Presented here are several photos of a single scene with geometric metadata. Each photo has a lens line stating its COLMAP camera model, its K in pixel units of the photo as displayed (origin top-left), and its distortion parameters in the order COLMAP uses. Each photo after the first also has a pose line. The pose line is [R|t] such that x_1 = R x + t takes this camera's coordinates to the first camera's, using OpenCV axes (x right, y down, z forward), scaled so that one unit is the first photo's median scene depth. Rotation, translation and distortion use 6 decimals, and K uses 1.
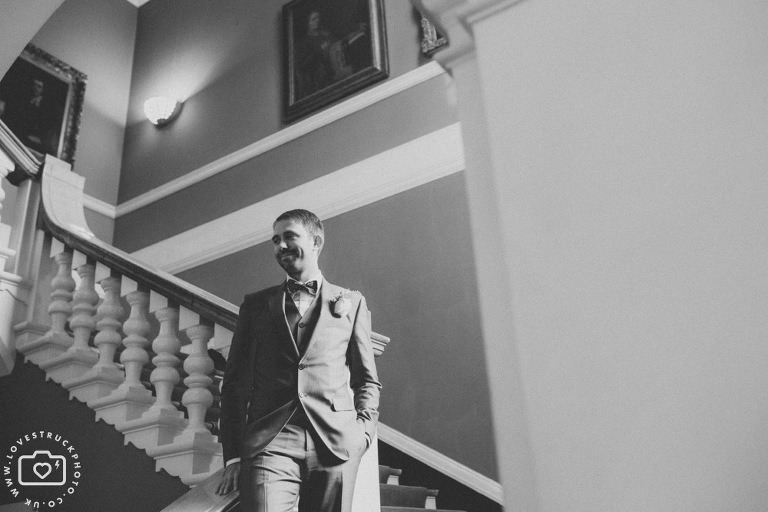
lens RADIAL K [[729.5, 0, 384.0], [0, 729.5, 256.0], [0, 0, 1]] dist [-0.065183, 0.089424]
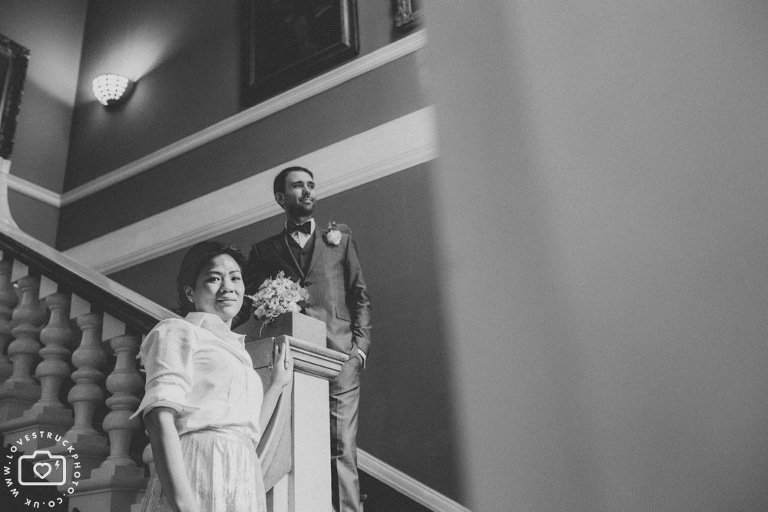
lens RADIAL K [[729.5, 0, 384.0], [0, 729.5, 256.0], [0, 0, 1]] dist [-0.065183, 0.089424]
pose [[0.999517, 0.007739, 0.030113, 0.010870], [-0.008084, 0.999903, 0.011339, -0.004848], [-0.030022, -0.011577, 0.999482, 0.079613]]
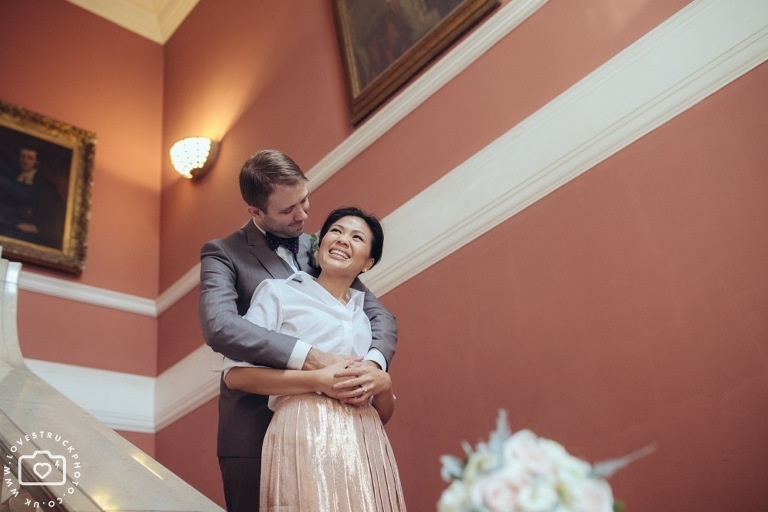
lens RADIAL K [[729.5, 0, 384.0], [0, 729.5, 256.0], [0, 0, 1]] dist [-0.065183, 0.089424]
pose [[0.968536, -0.186295, -0.165020, -0.022158], [0.172770, 0.980566, -0.092957, -0.004159], [0.179131, 0.061522, 0.981900, 0.344697]]
